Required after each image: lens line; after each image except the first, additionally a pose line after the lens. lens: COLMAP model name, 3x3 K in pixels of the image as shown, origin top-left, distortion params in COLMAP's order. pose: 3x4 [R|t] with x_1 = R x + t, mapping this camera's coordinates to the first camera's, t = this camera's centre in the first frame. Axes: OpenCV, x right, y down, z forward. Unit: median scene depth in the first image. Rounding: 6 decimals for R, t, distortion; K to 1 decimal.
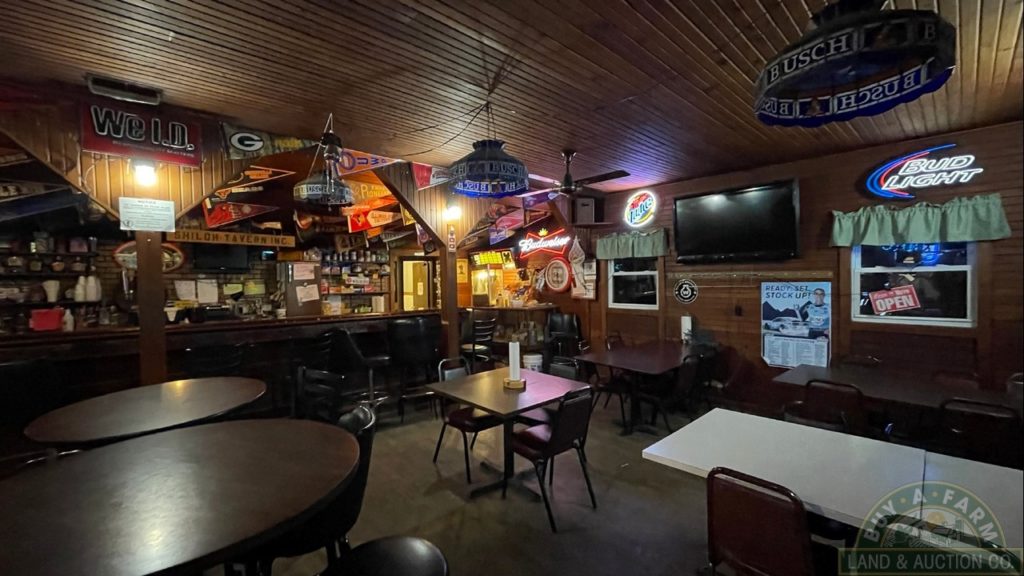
lens RADIAL K [[411.3, 0, 508.3], [0, 411.3, 290.0], [0, 0, 1]] dist [-0.002347, 0.001337]
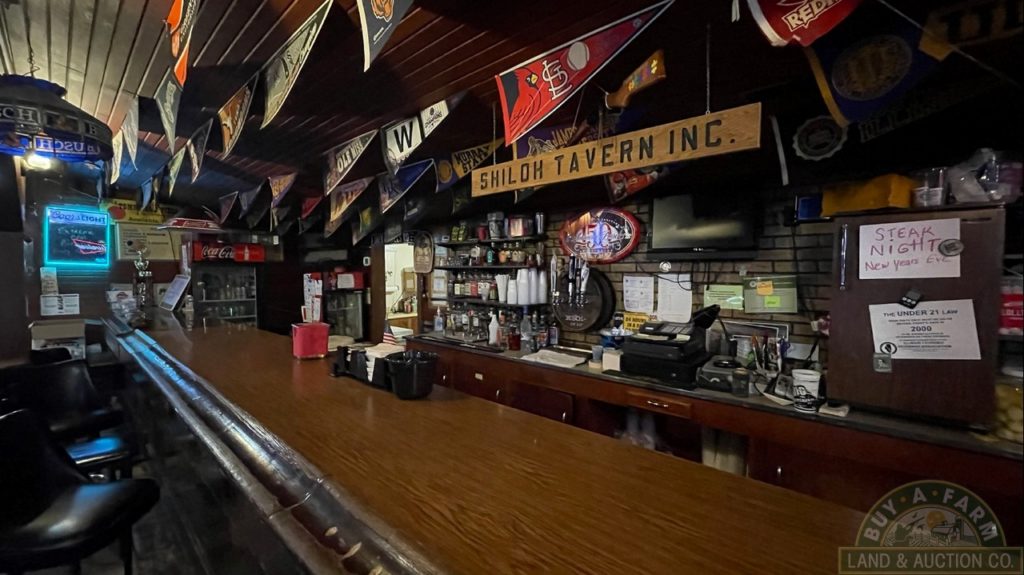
lens RADIAL K [[411.3, 0, 510.2], [0, 411.3, 289.3], [0, 0, 1]] dist [-0.002347, 0.001337]
pose [[0.091114, 0.056309, -0.994247, -0.307137], [-0.016964, 0.998343, 0.054986, -0.035492], [0.995696, 0.011857, 0.091918, 0.873721]]
